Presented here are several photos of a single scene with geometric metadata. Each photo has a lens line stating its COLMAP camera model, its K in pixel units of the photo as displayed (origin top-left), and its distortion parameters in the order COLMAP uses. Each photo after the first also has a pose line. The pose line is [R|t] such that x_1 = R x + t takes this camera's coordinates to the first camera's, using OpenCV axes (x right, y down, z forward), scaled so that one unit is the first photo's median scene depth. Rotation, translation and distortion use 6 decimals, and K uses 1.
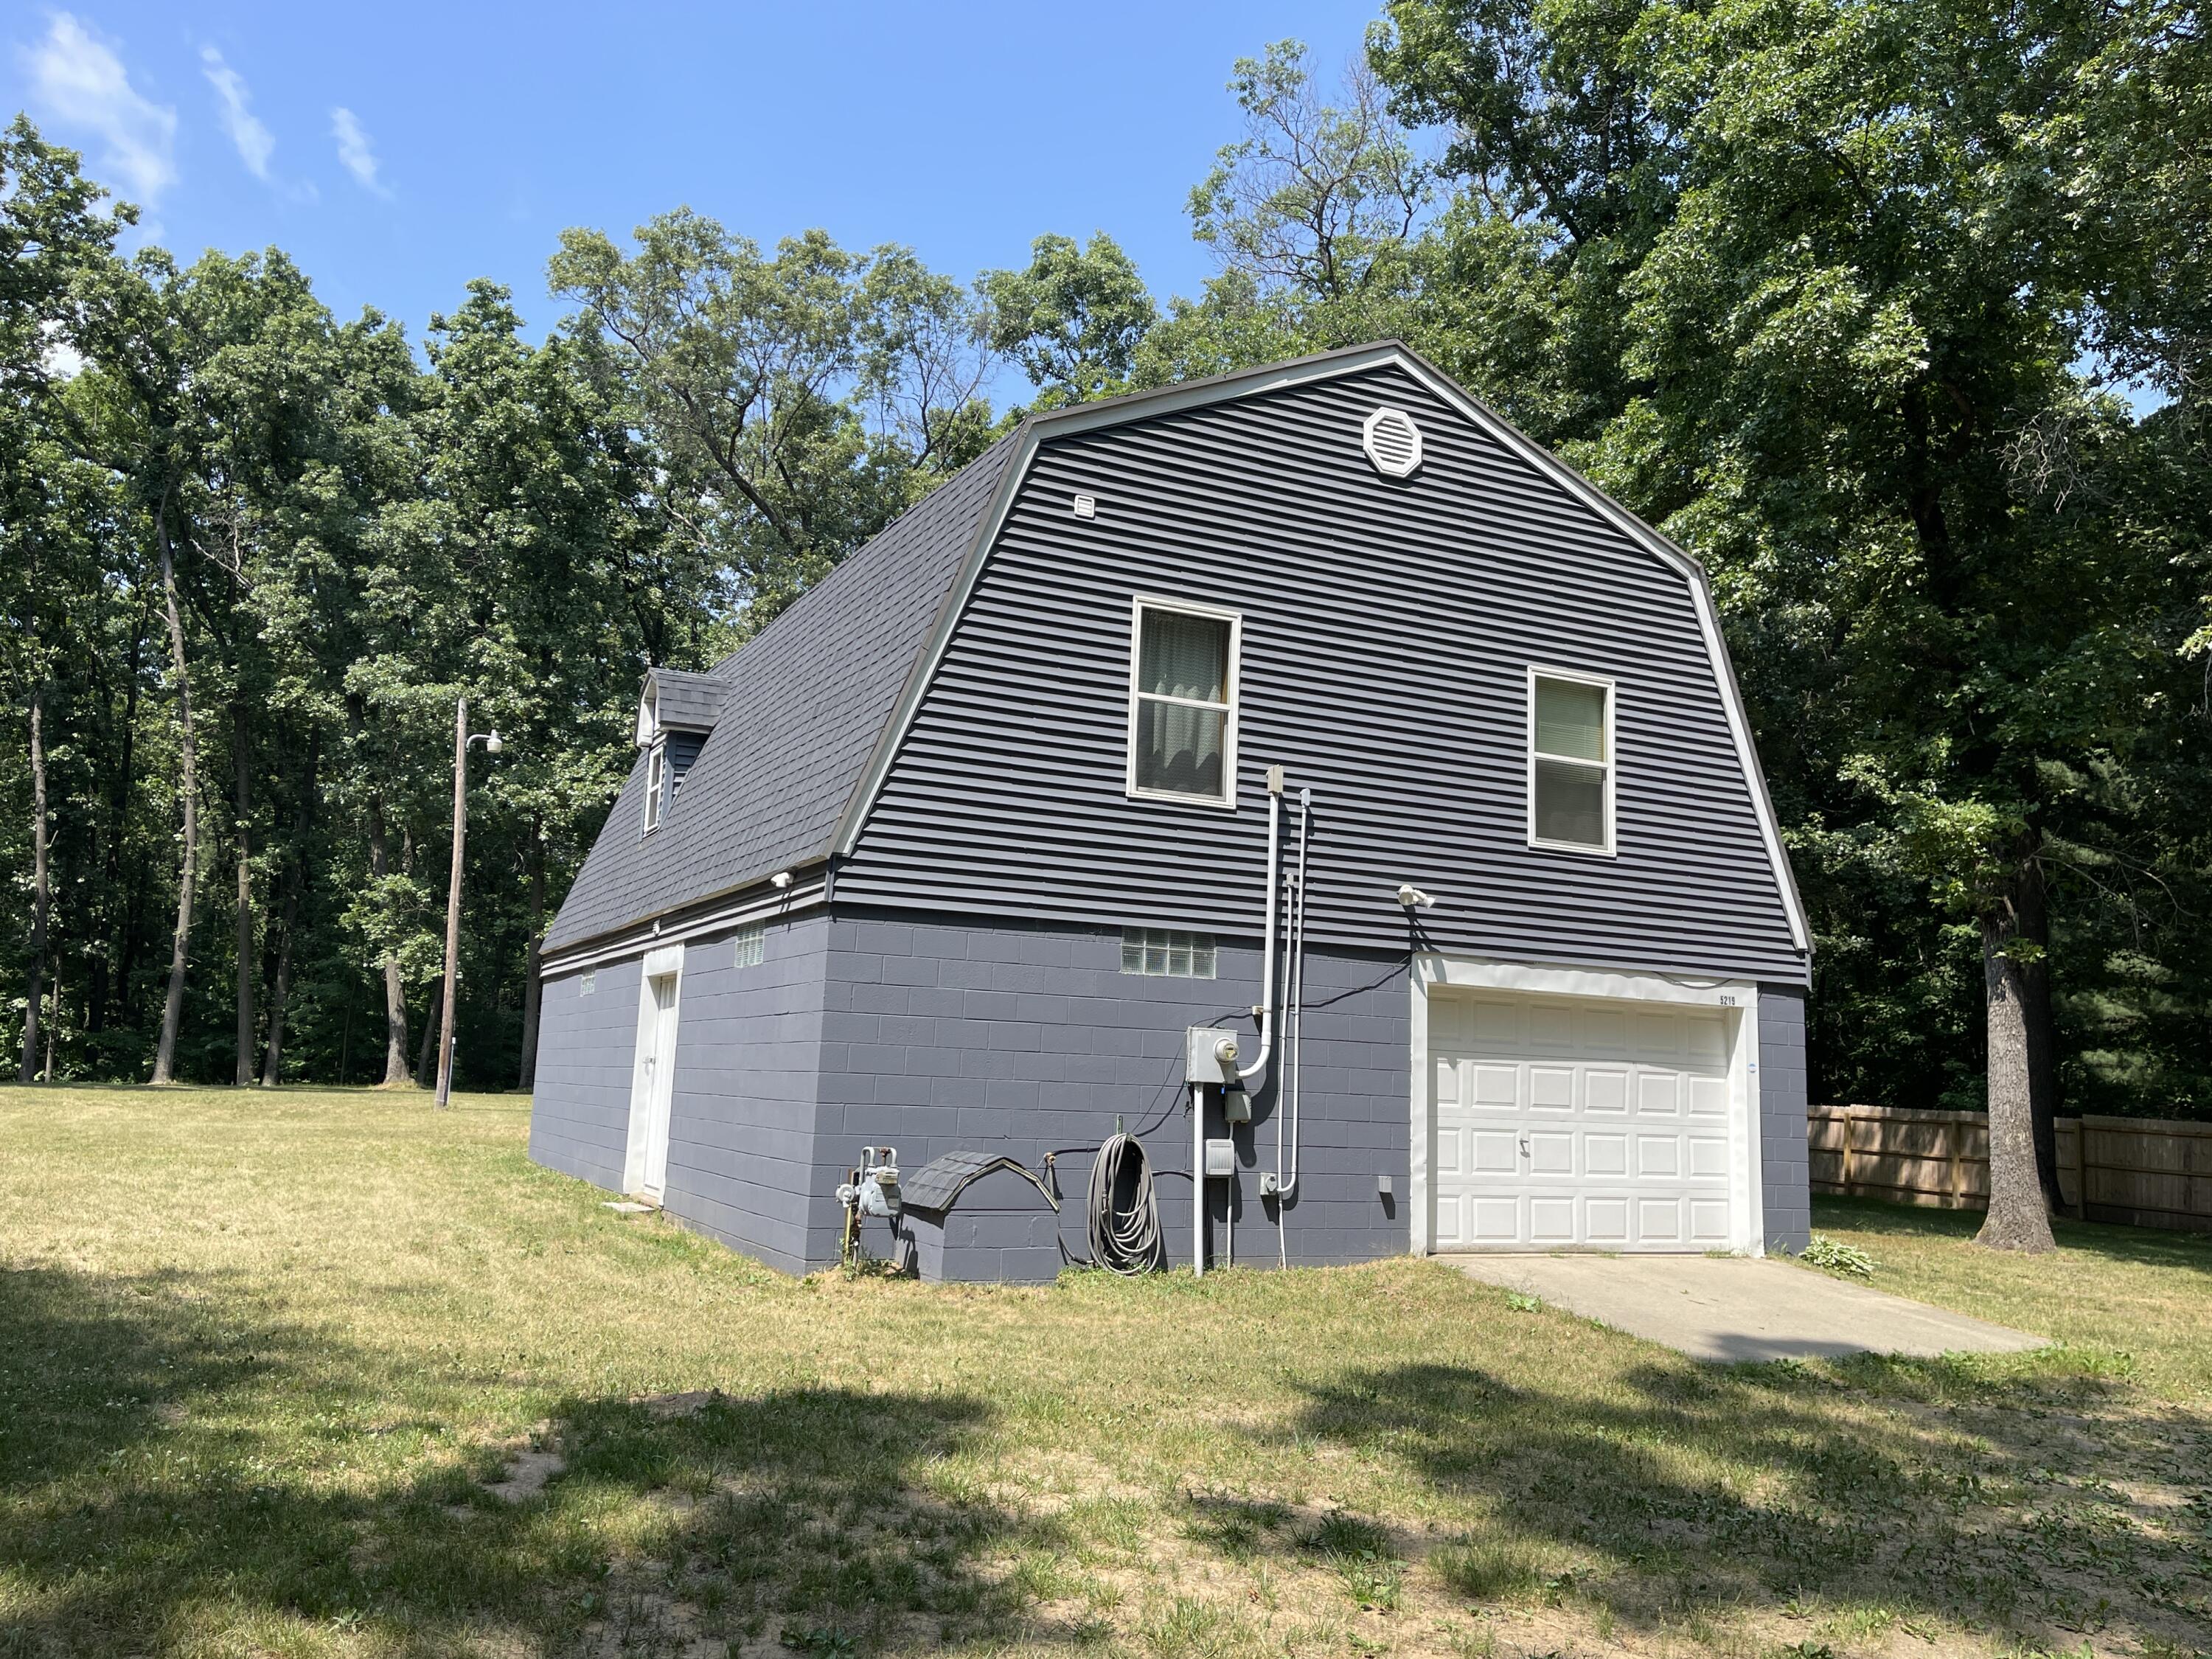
lens RADIAL K [[1707.3, 0, 1105.8], [0, 1707.3, 822.0], [0, 0, 1]] dist [0.099373, -0.155340]
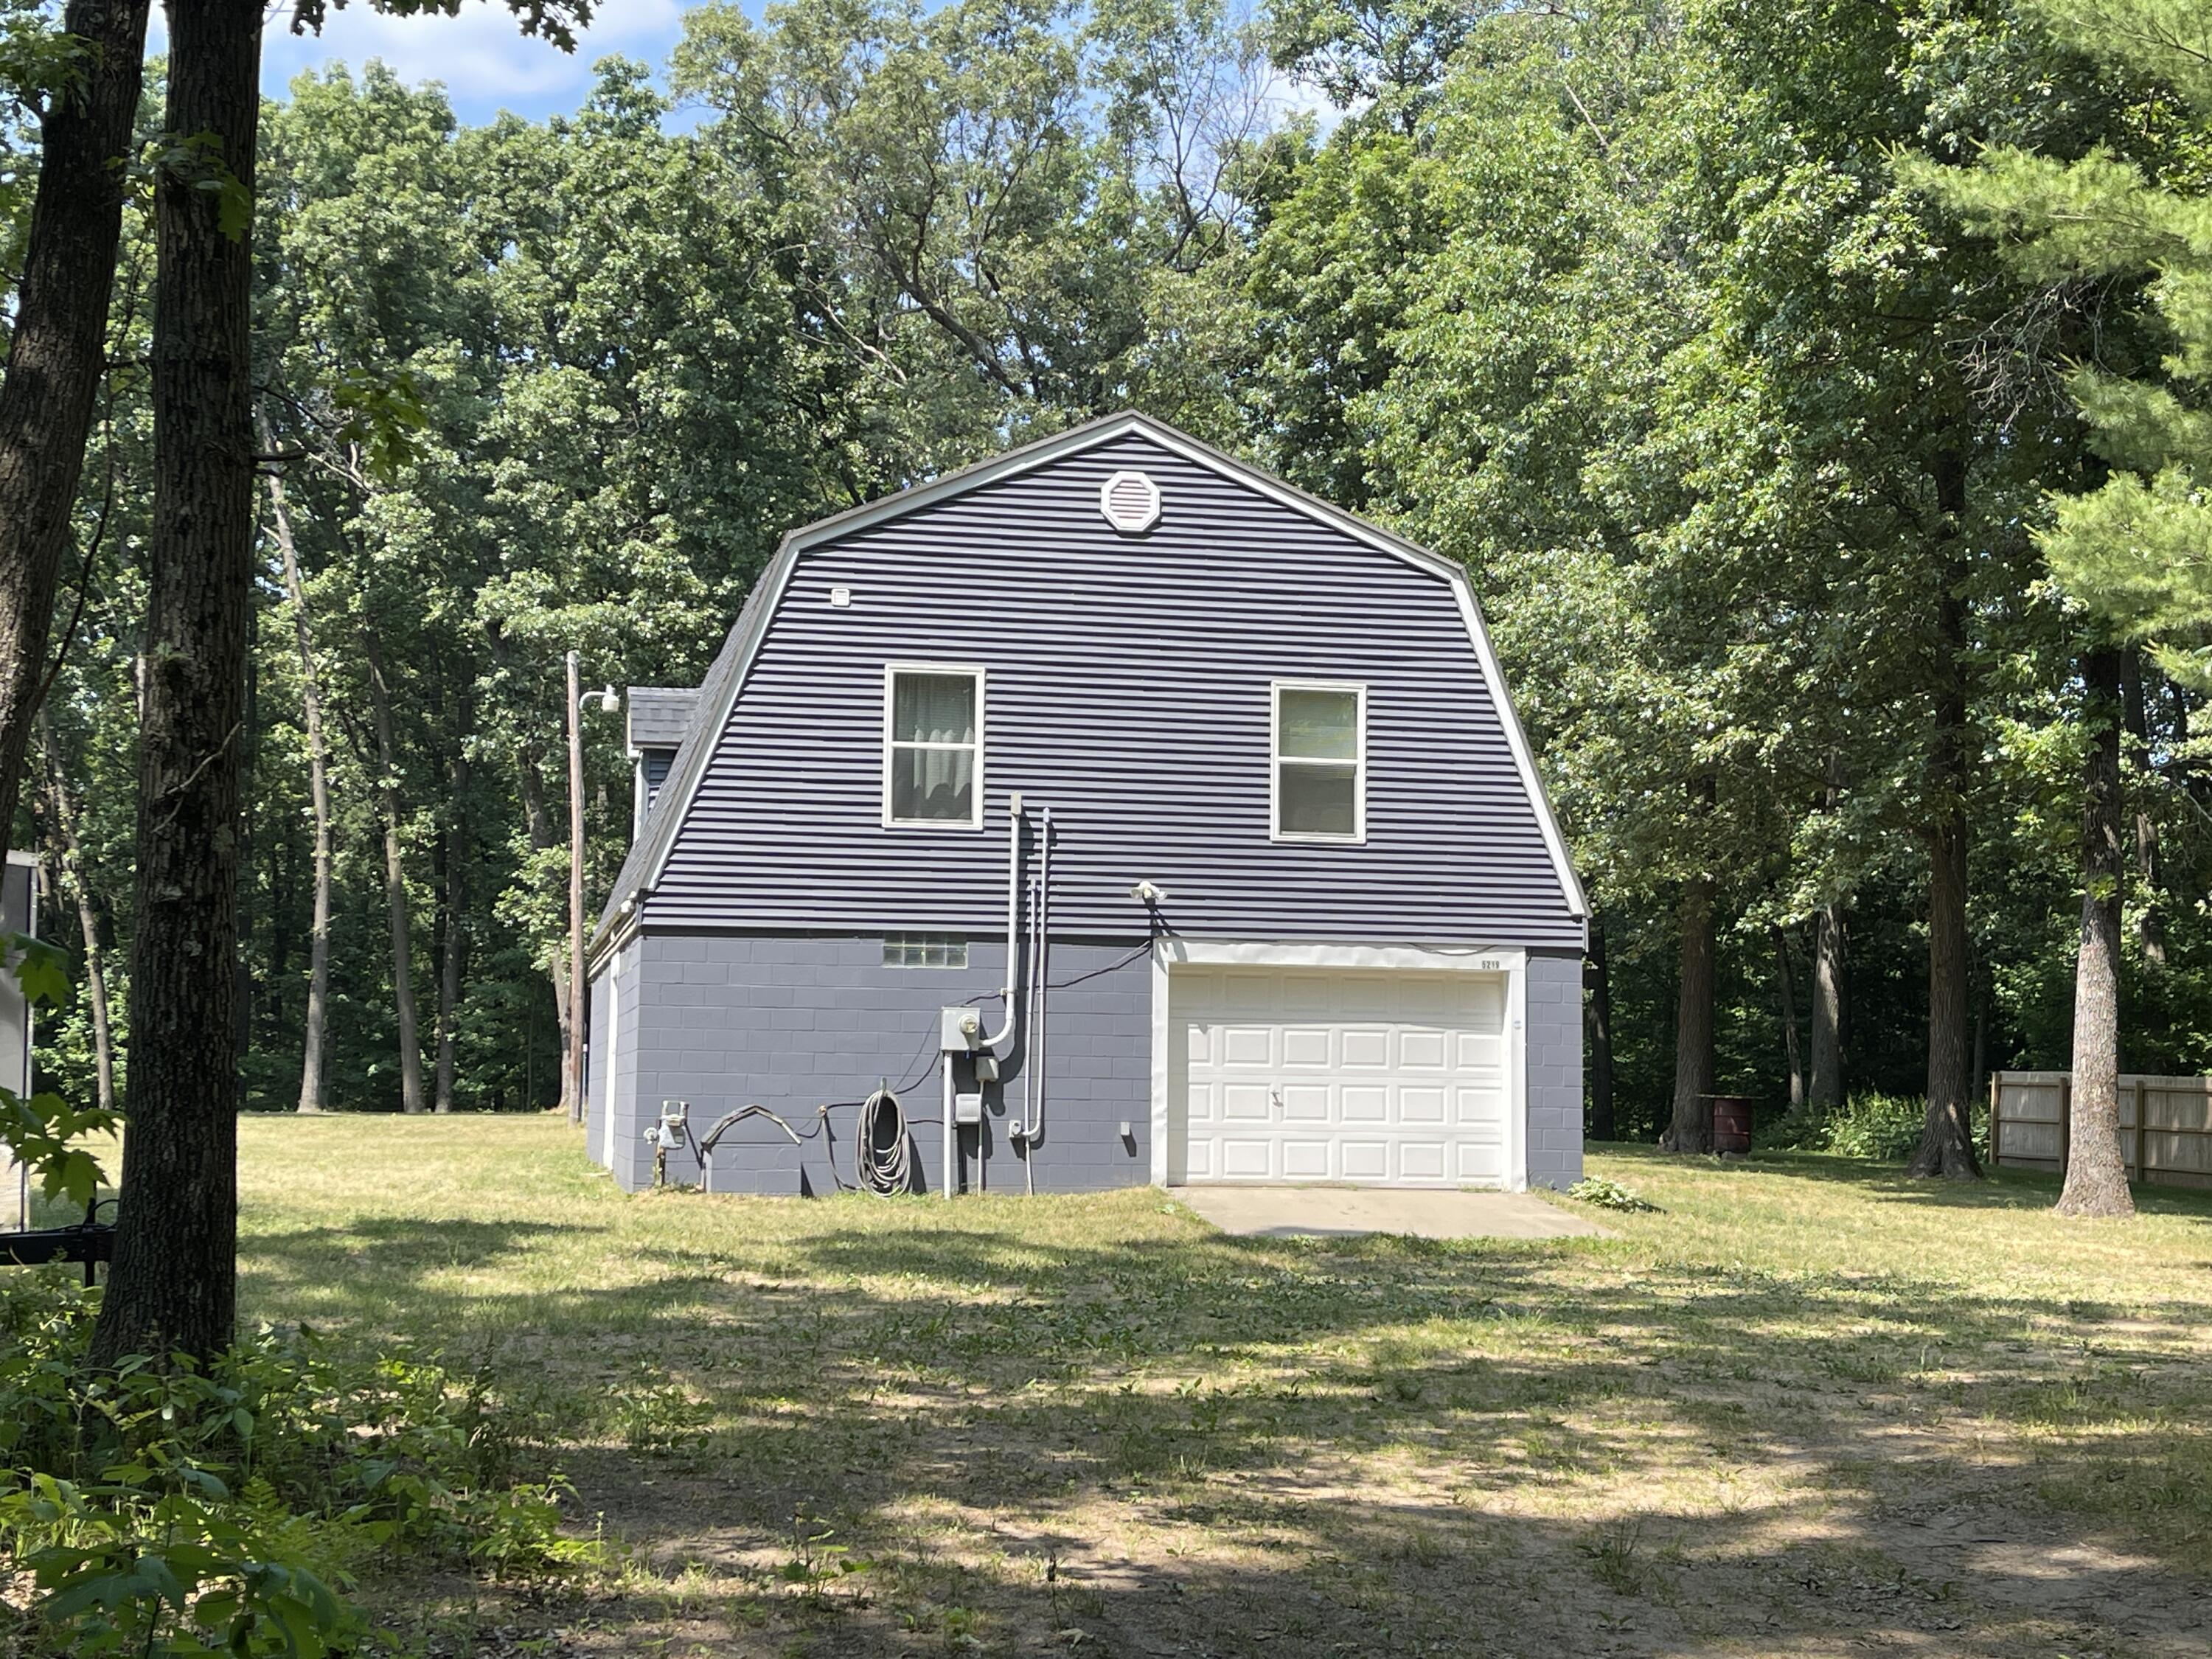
lens RADIAL K [[3024.5, 0, 1106.0], [0, 3024.5, 829.5], [0, 0, 1]] dist [0.286456, -1.642787]
pose [[0.965809, -0.049370, -0.254509, 0.668706], [0.063602, 0.996821, 0.047989, -0.099540], [0.251331, -0.062535, 0.965879, -1.011988]]
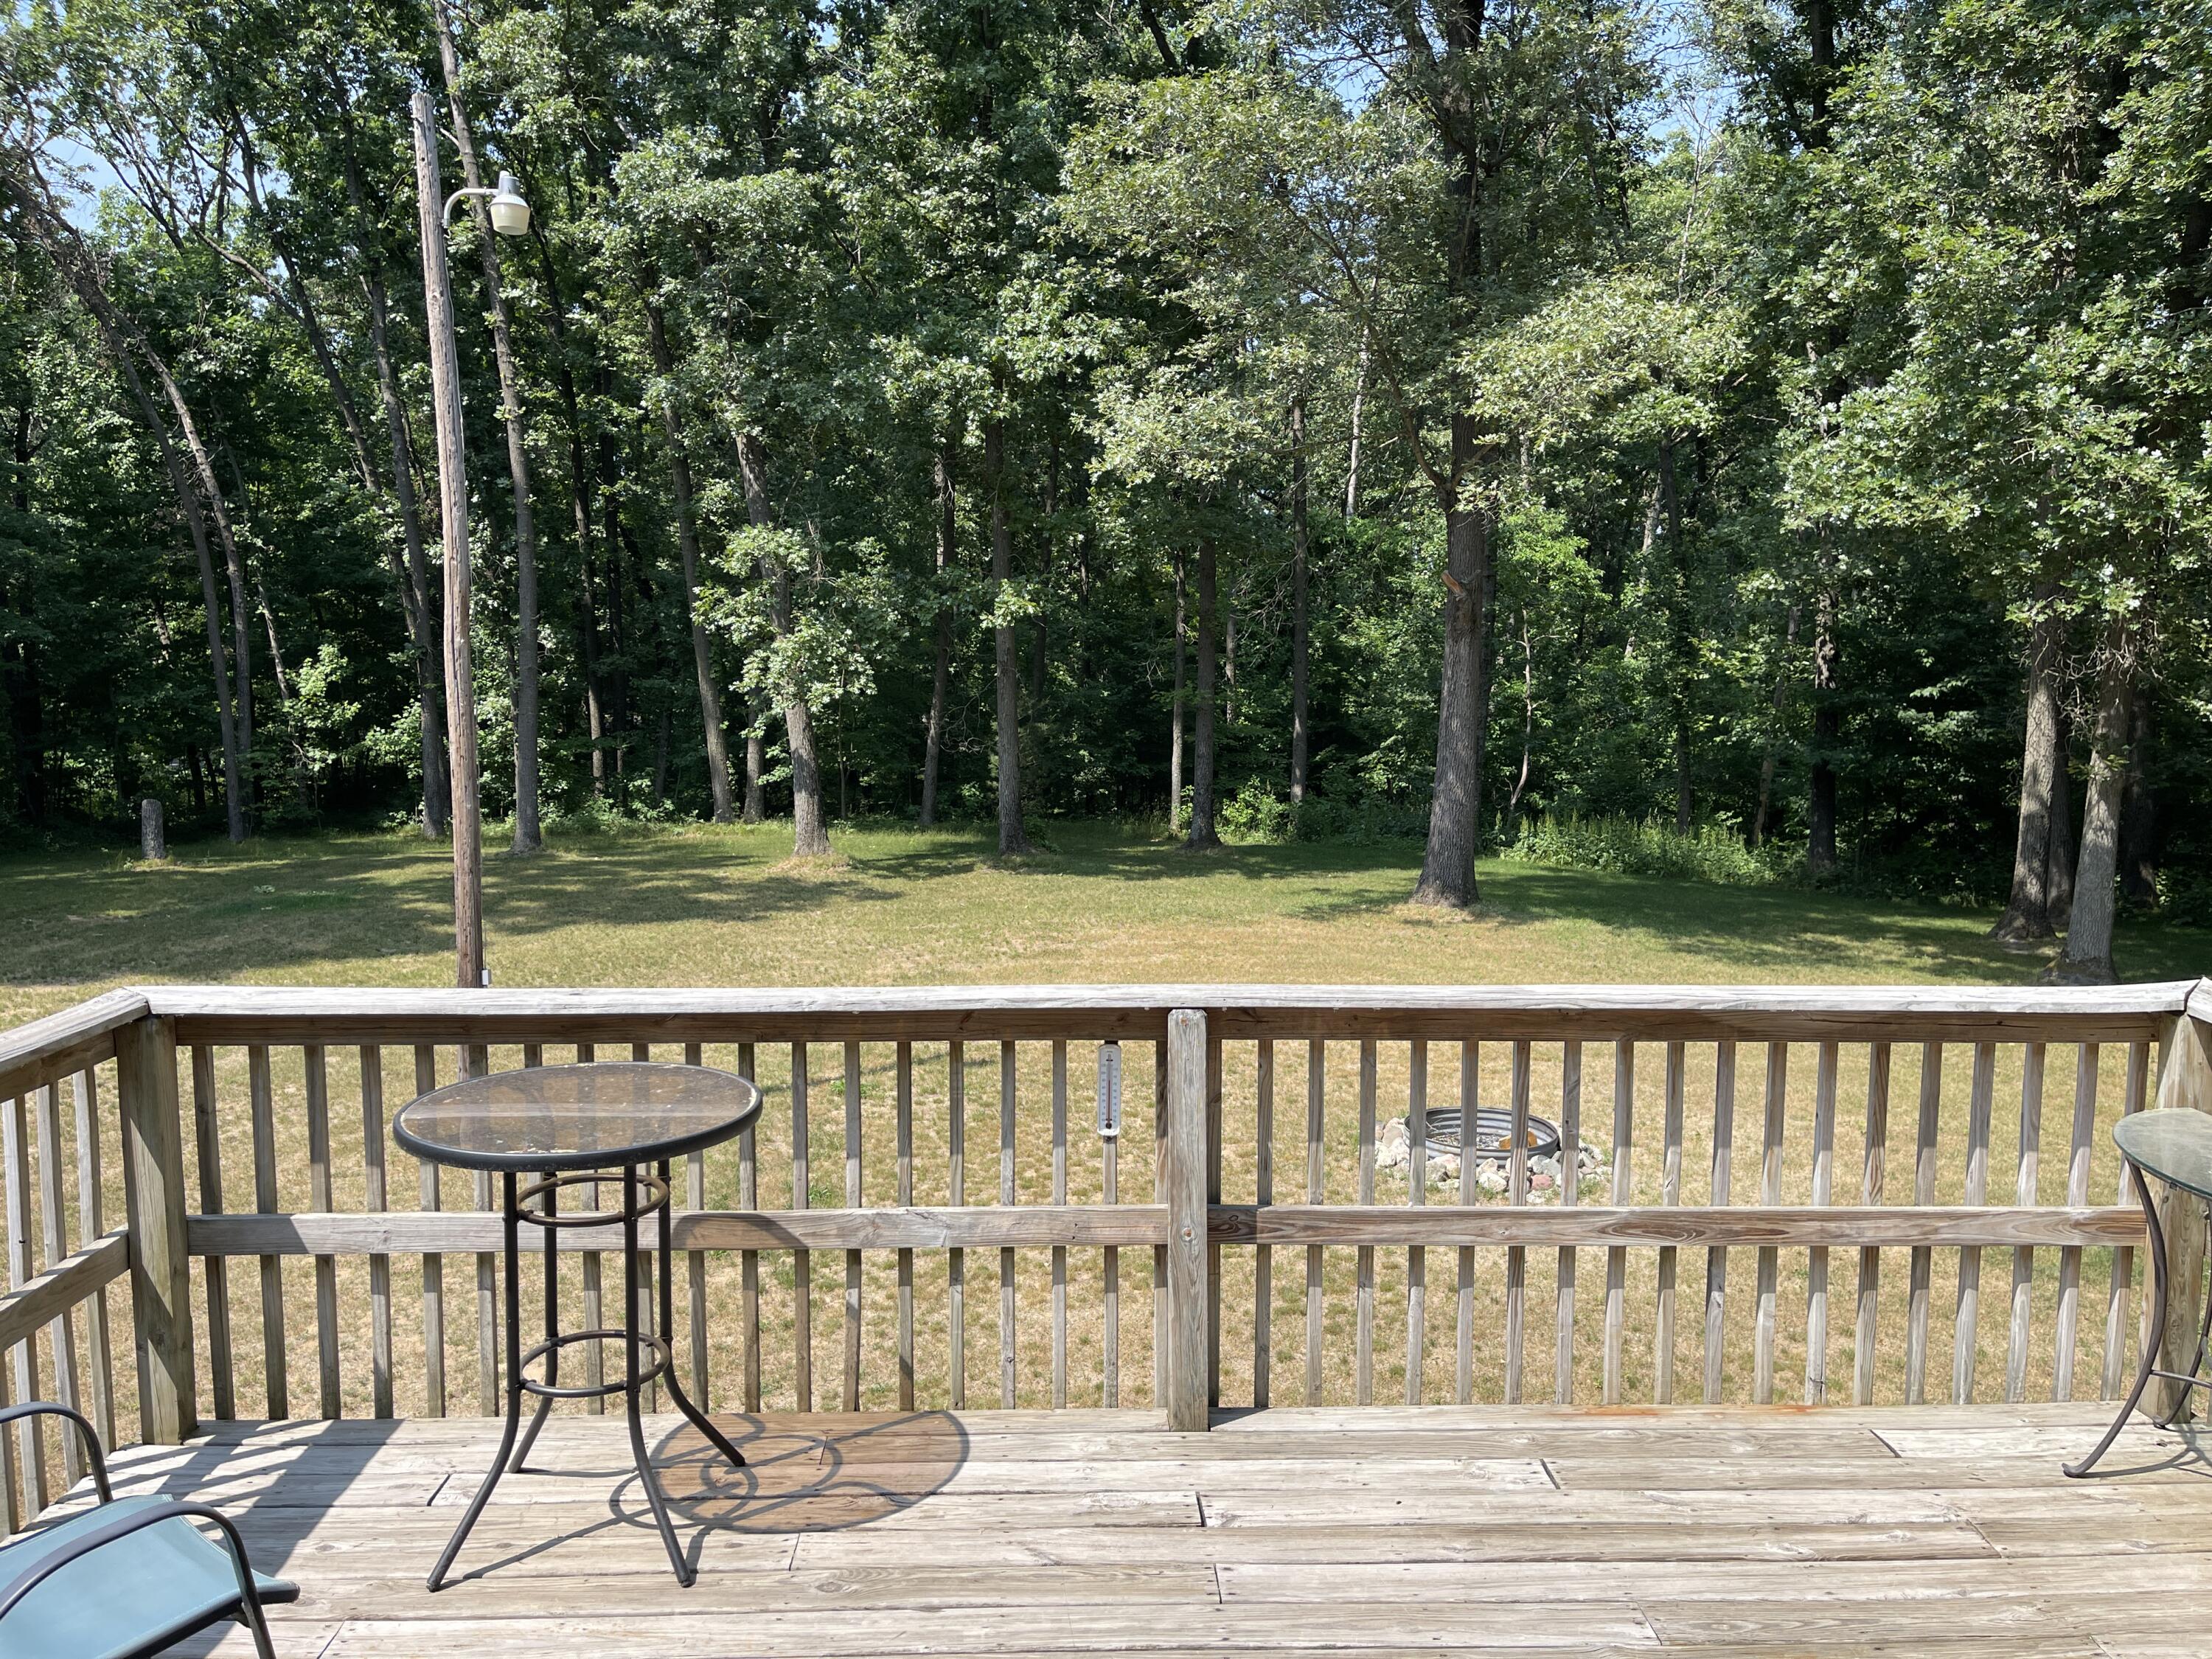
lens RADIAL K [[1787.3, 0, 1106.0], [0, 1787.3, 829.5], [0, 0, 1]] dist [0.125035, -0.175179]
pose [[0.915384, 0.004862, -0.402553, -0.174147], [0.087690, 0.973510, 0.211161, 0.040211], [0.392916, -0.228593, 0.890709, 1.645760]]
